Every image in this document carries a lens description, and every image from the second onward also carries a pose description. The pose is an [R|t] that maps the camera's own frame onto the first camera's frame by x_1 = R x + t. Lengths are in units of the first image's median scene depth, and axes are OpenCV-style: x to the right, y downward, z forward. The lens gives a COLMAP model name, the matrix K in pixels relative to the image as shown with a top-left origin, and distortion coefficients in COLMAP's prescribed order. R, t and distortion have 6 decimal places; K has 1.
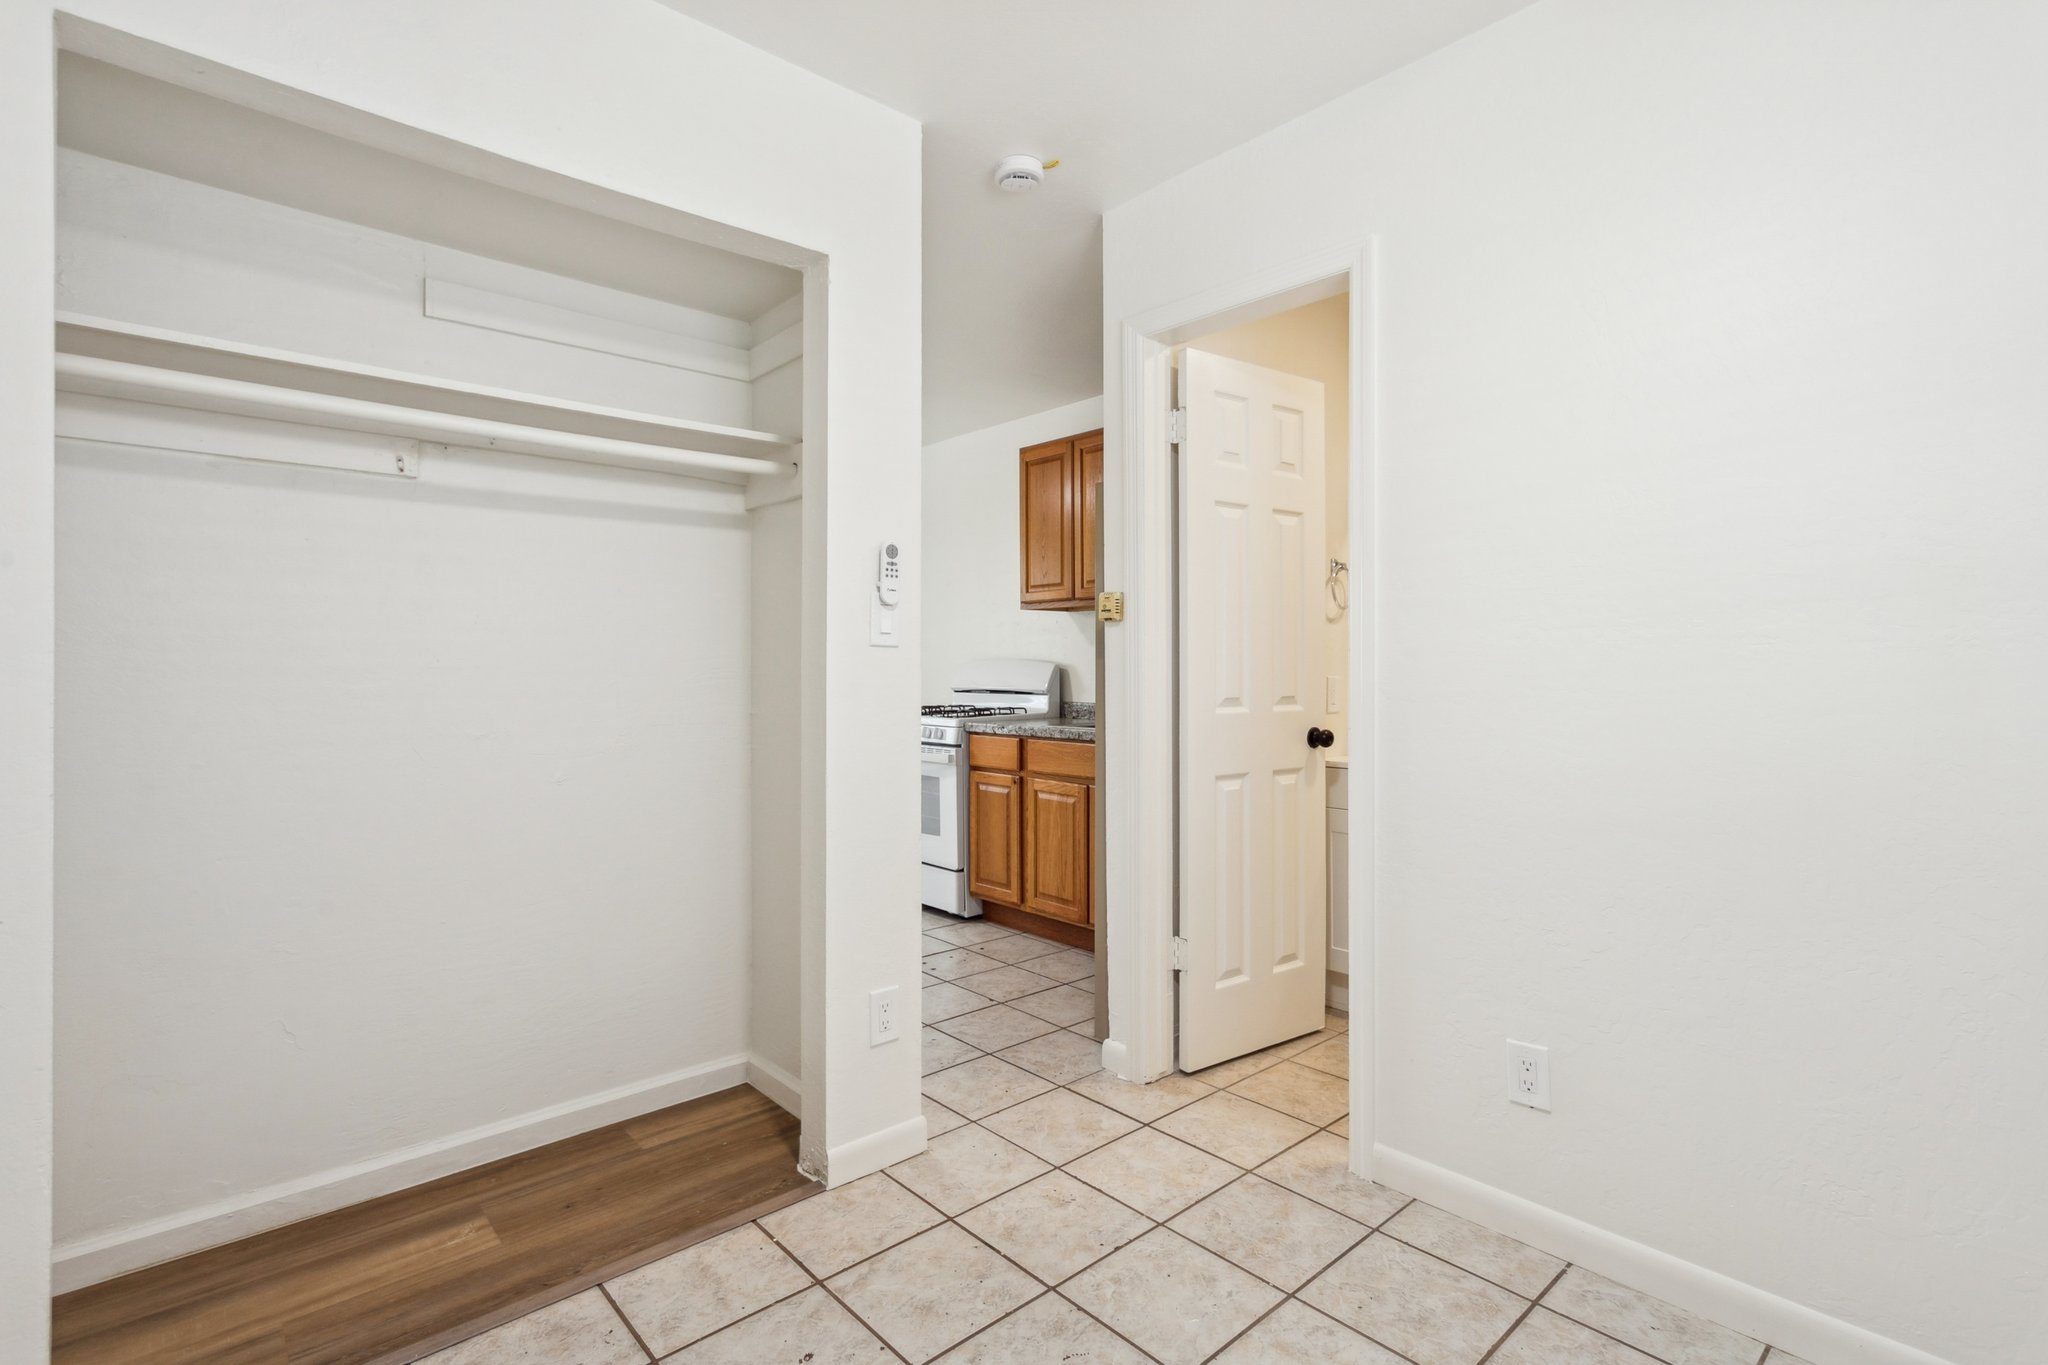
lens RADIAL K [[957.4, 0, 1030.9], [0, 957.4, 676.5], [0, 0, 1]] dist [0.000205, -0.000051]
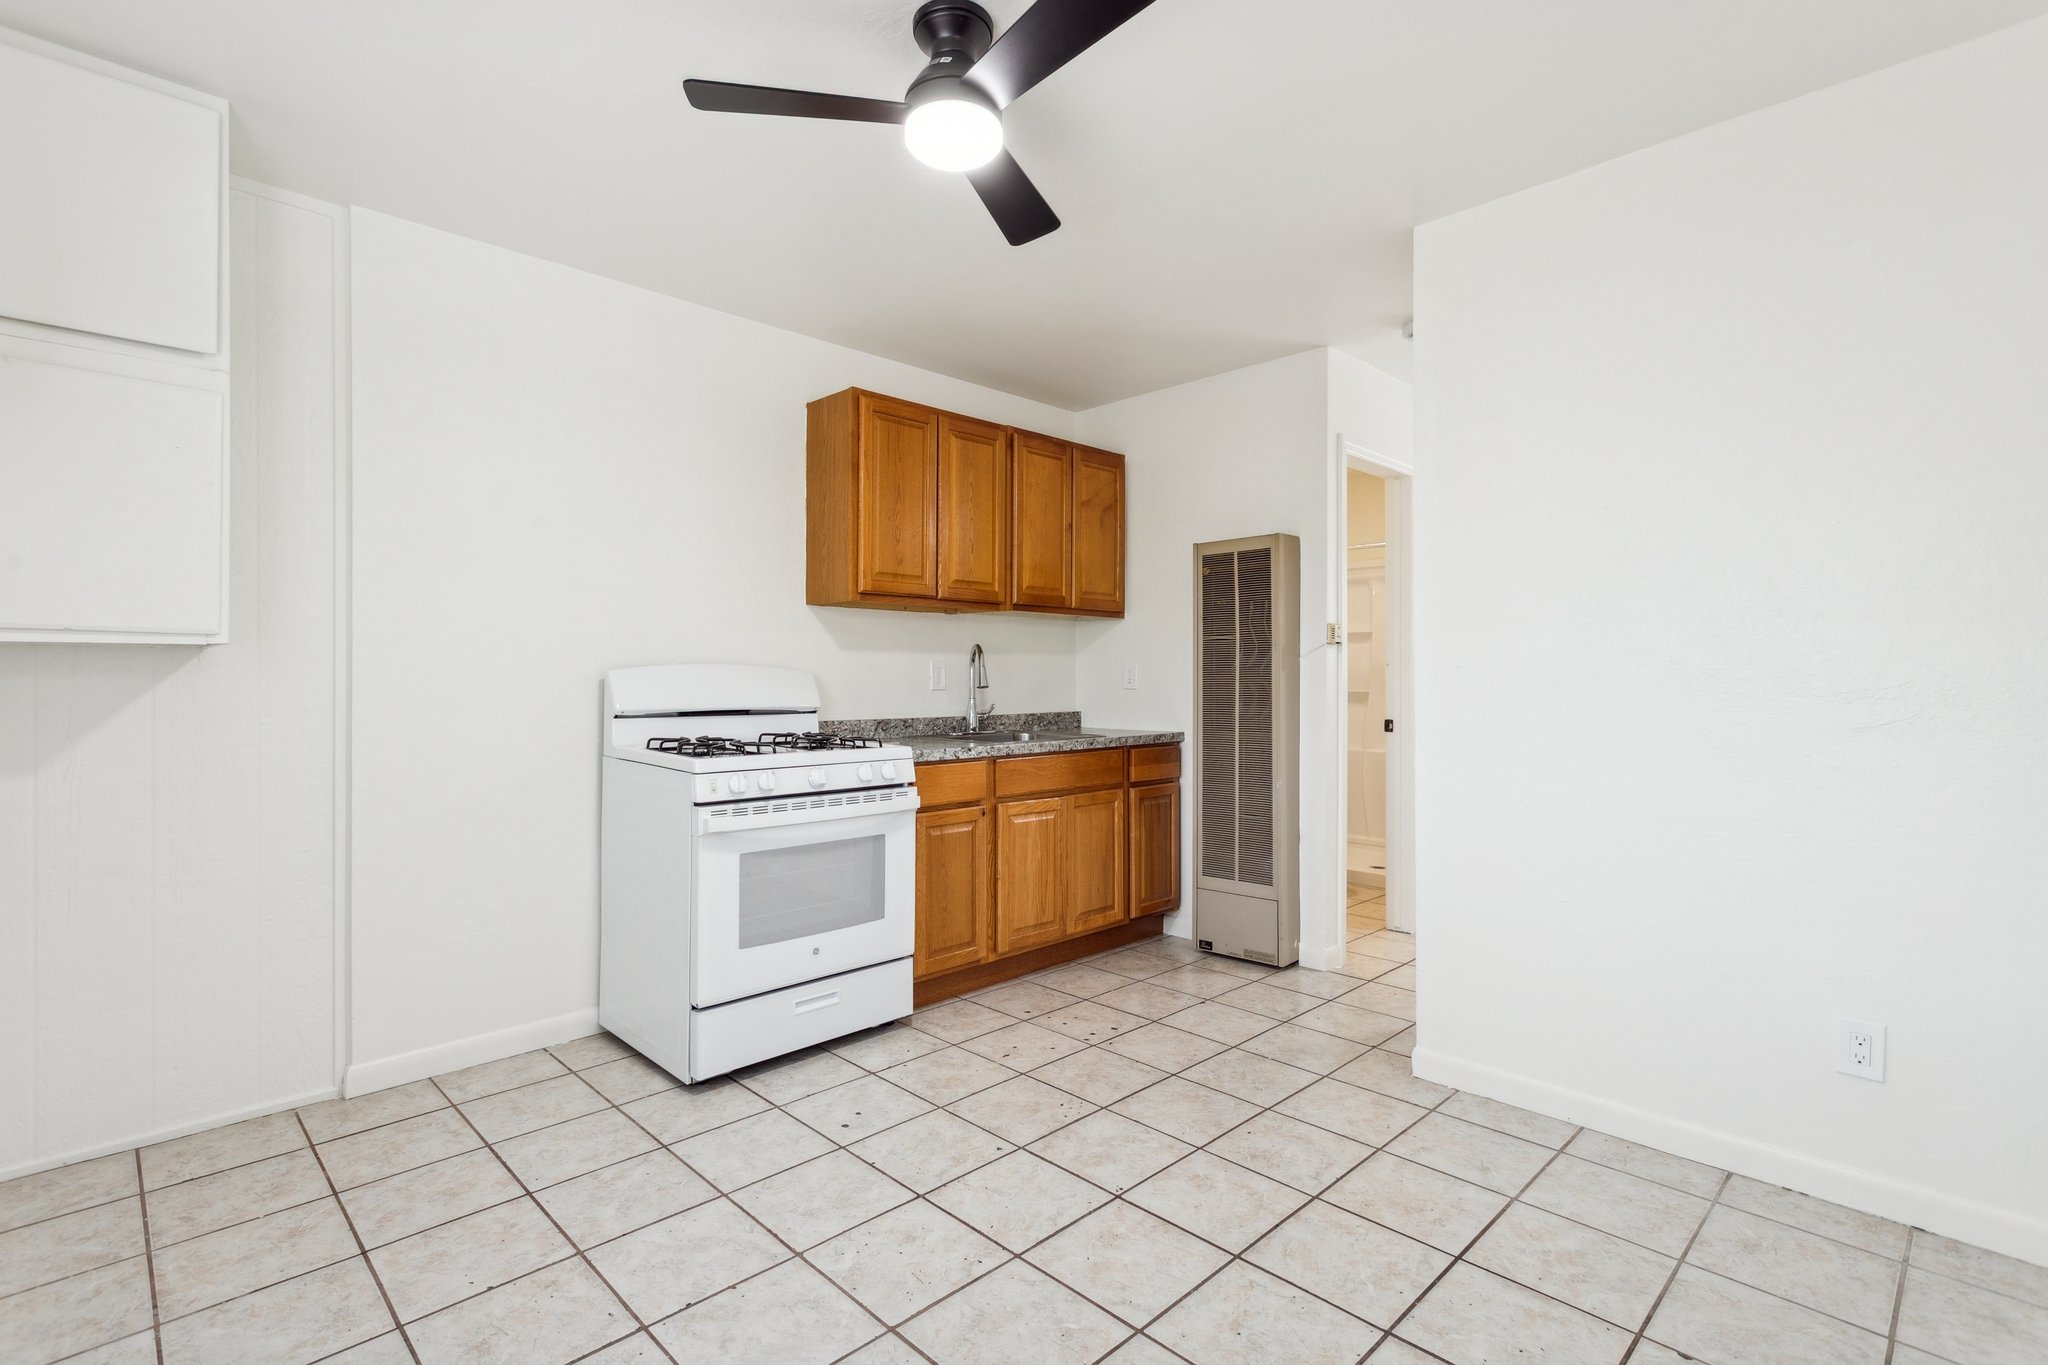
lens RADIAL K [[957.4, 0, 1010.0], [0, 957.4, 680.4], [0, 0, 1]] dist [0.000205, -0.000051]
pose [[-0.034710, -0.001793, 0.999396, -0.897507], [0.005573, 0.999982, 0.001987, -0.008526], [-0.999382, 0.005639, -0.034700, 1.053527]]
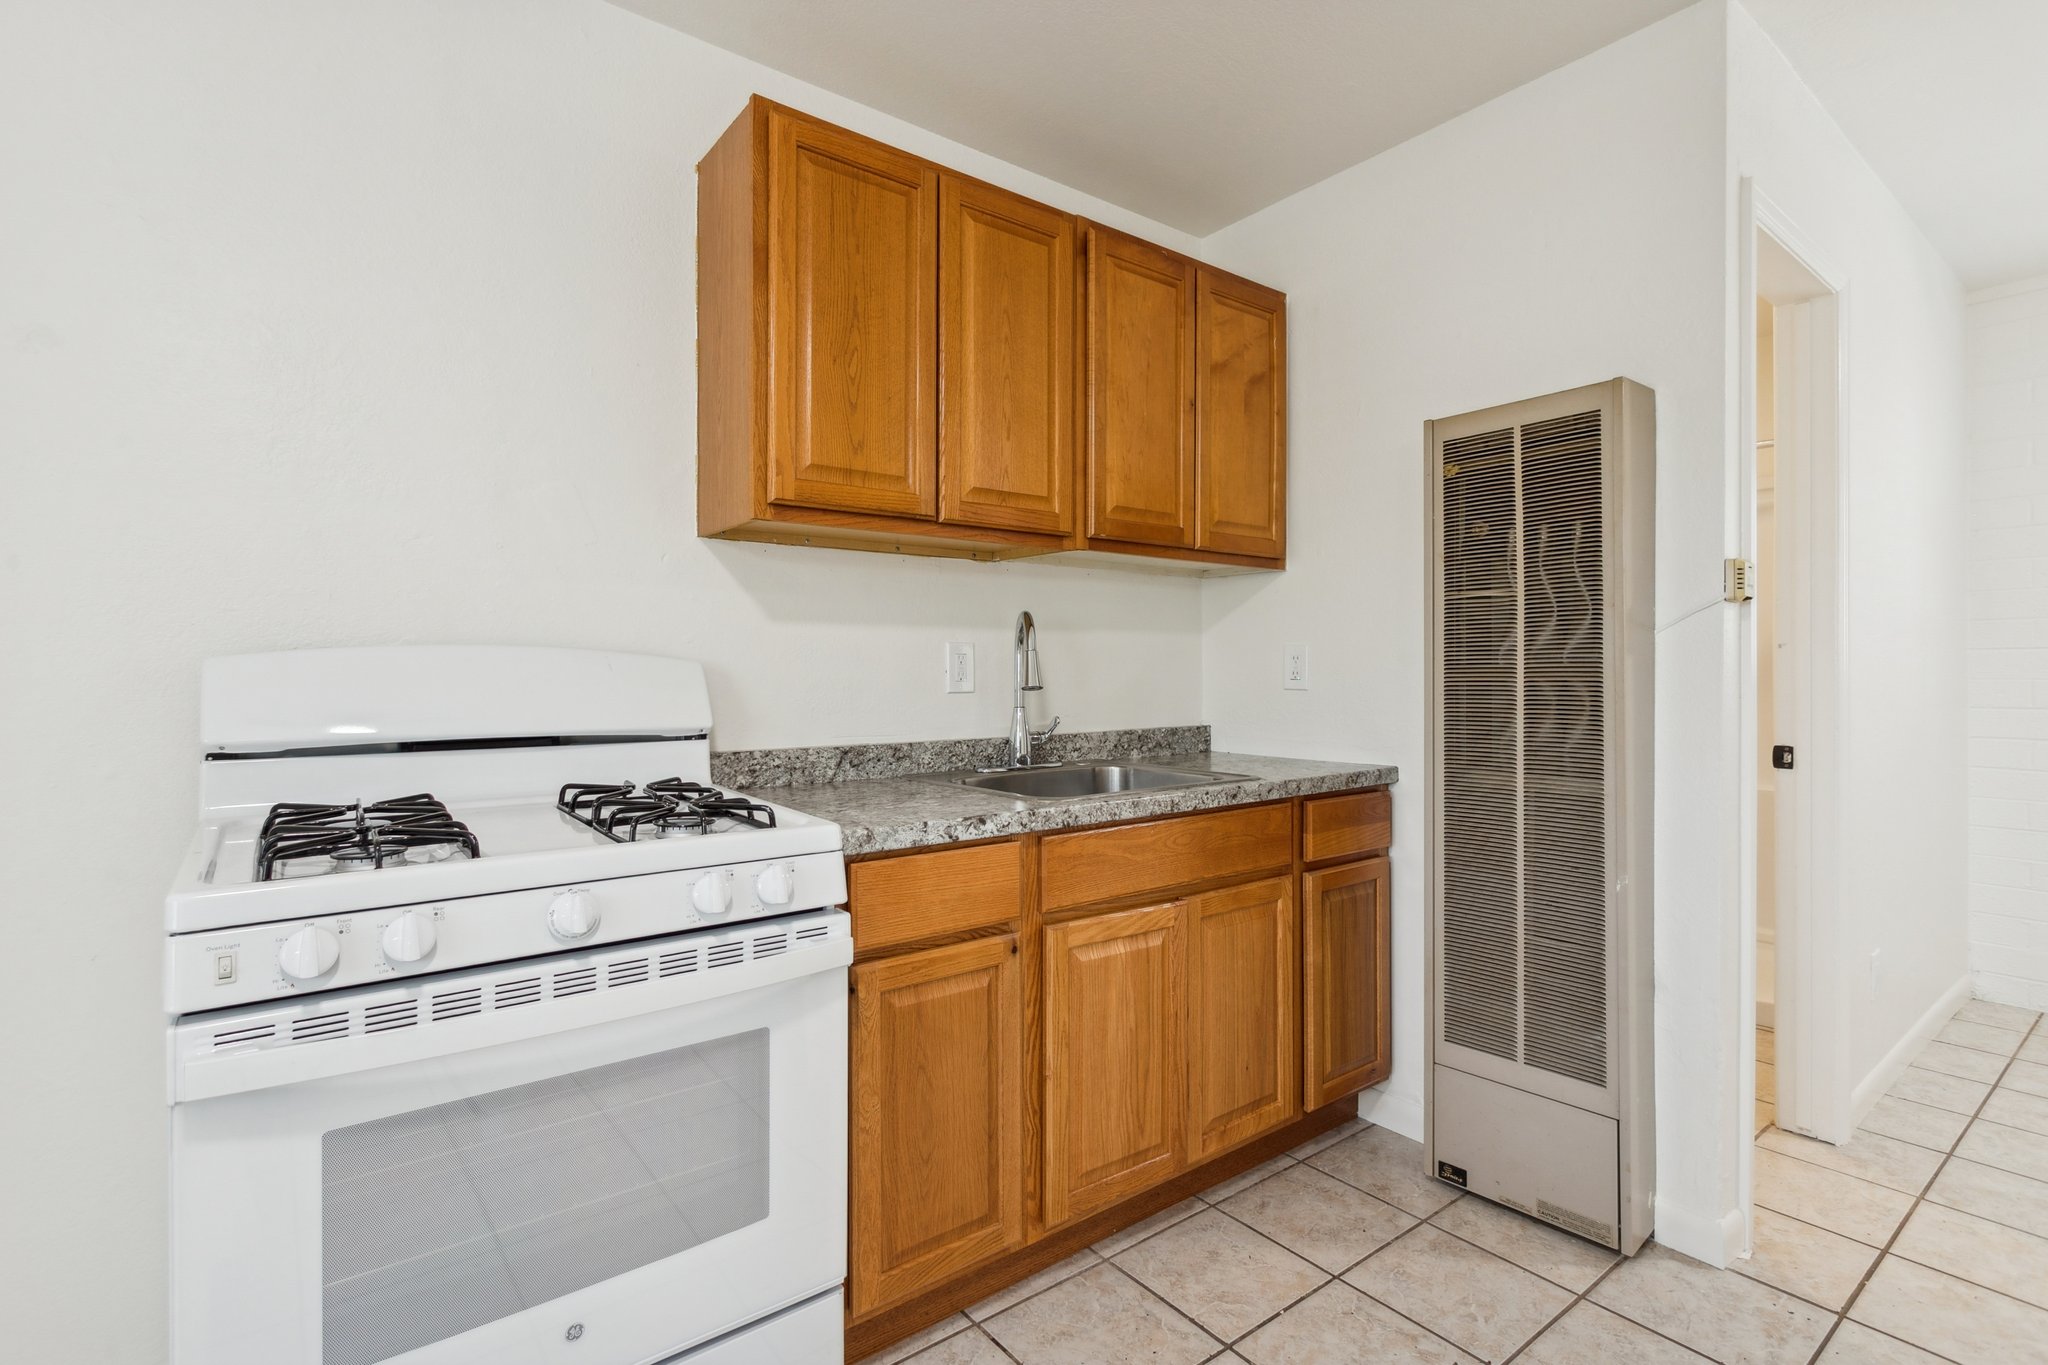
lens RADIAL K [[957.4, 0, 1016.1], [0, 957.4, 673.3], [0, 0, 1]] dist [0.000205, -0.000051]
pose [[0.083354, -0.002312, 0.996517, -0.445352], [0.007392, 0.999971, 0.001701, -0.009258], [-0.996493, 0.007224, 0.083369, 1.010329]]
